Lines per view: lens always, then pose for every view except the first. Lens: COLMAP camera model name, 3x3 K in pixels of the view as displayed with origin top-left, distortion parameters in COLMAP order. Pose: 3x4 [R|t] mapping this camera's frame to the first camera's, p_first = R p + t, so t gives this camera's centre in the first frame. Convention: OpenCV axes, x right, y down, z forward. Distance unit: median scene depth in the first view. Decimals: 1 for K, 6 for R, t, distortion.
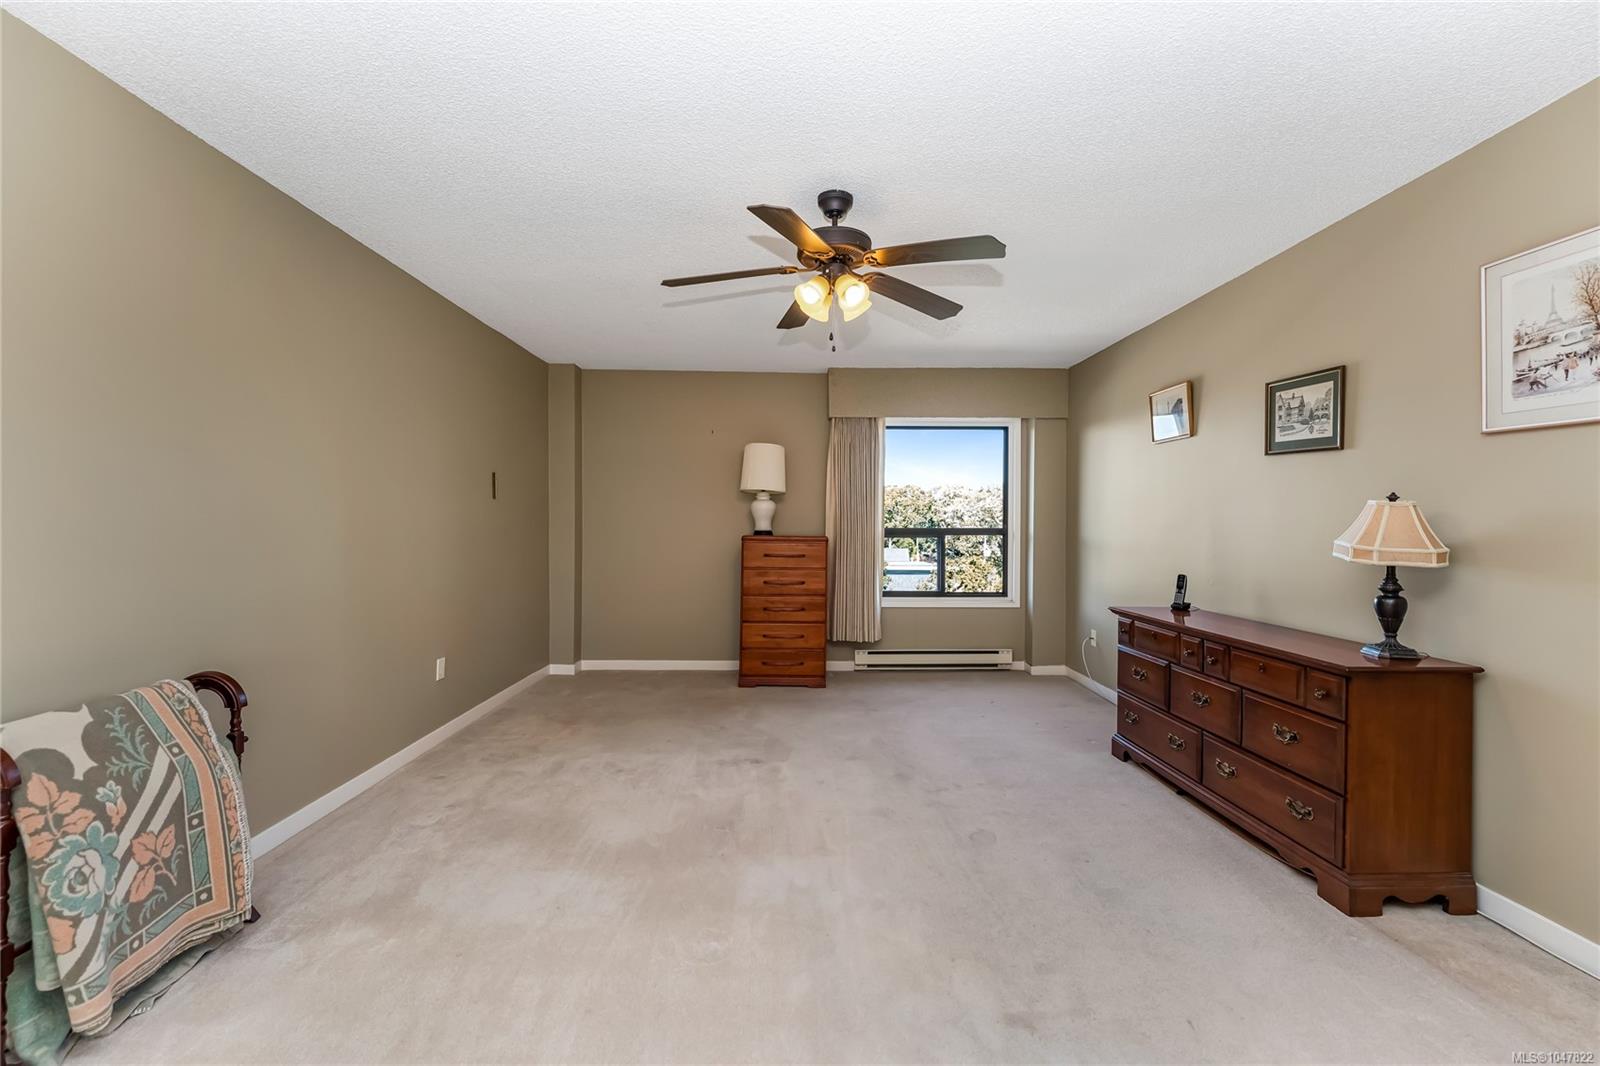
lens RADIAL K [[645.2, 0, 791.3], [0, 645.2, 522.5], [0, 0, 1]] dist [0.004578, -0.000270]
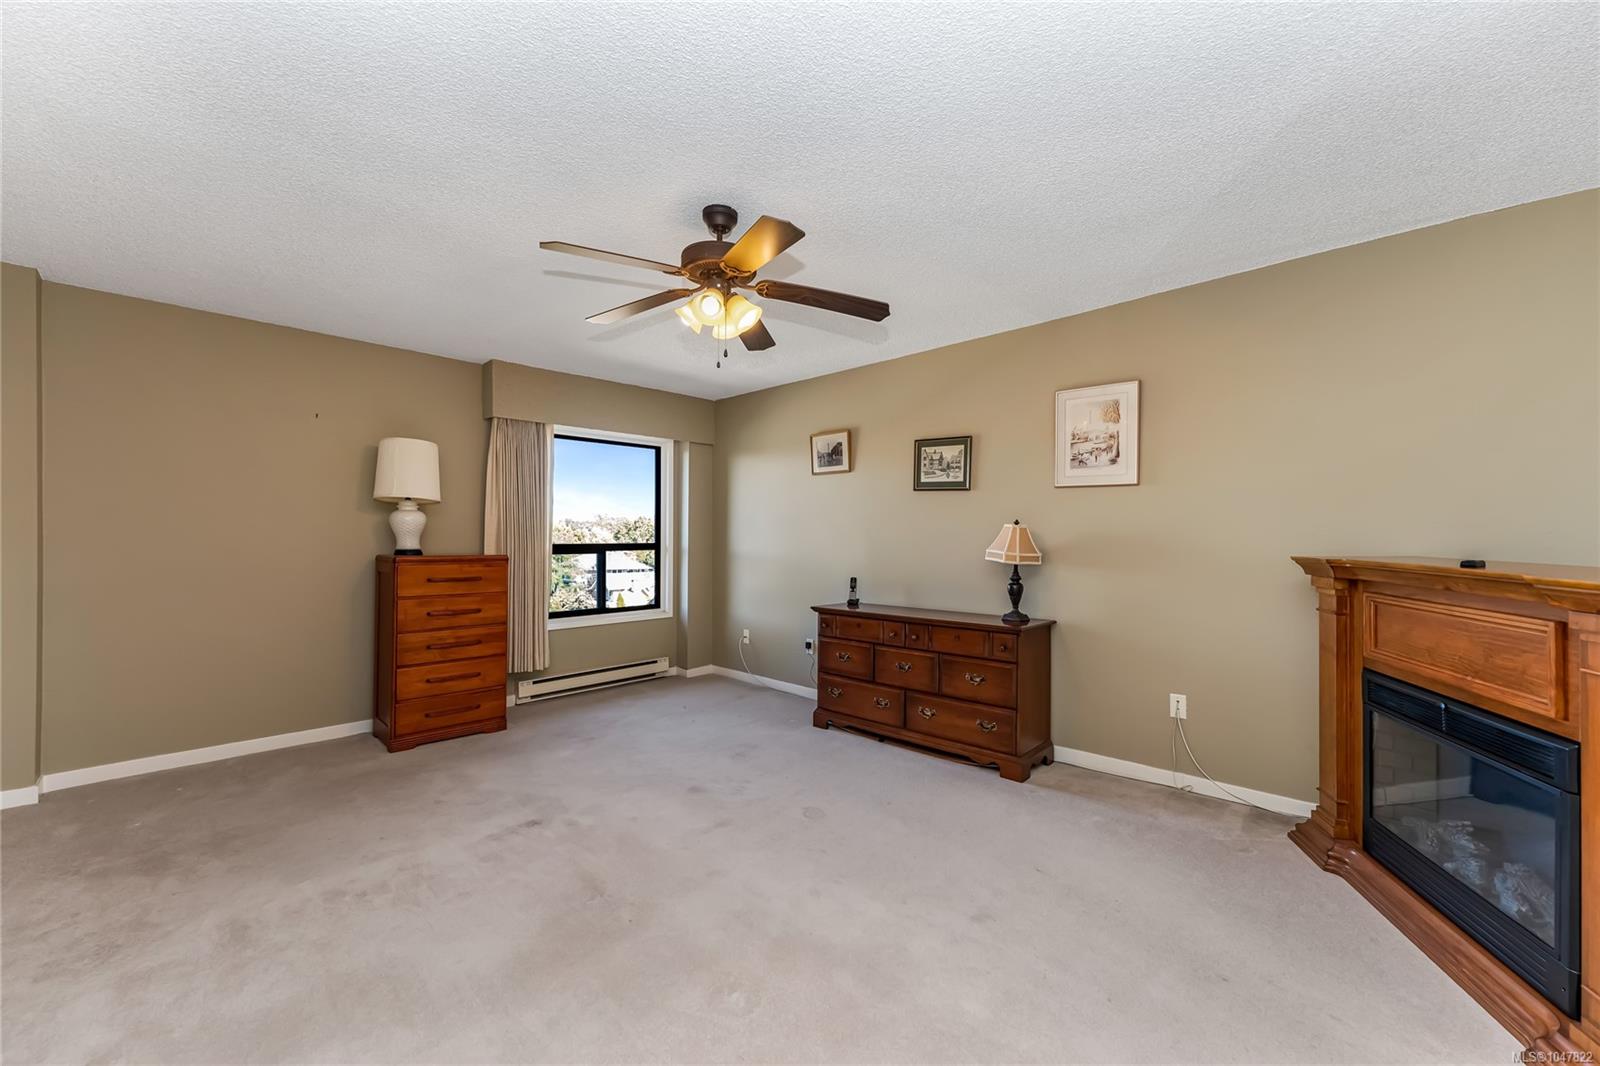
lens RADIAL K [[645.2, 0, 794.5], [0, 645.2, 536.0], [0, 0, 1]] dist [0.004578, -0.000270]
pose [[0.708921, -0.002993, 0.705282, -0.387838], [0.002715, 0.999995, 0.001515, -0.005528], [-0.705283, 0.000841, 0.708925, 0.151162]]
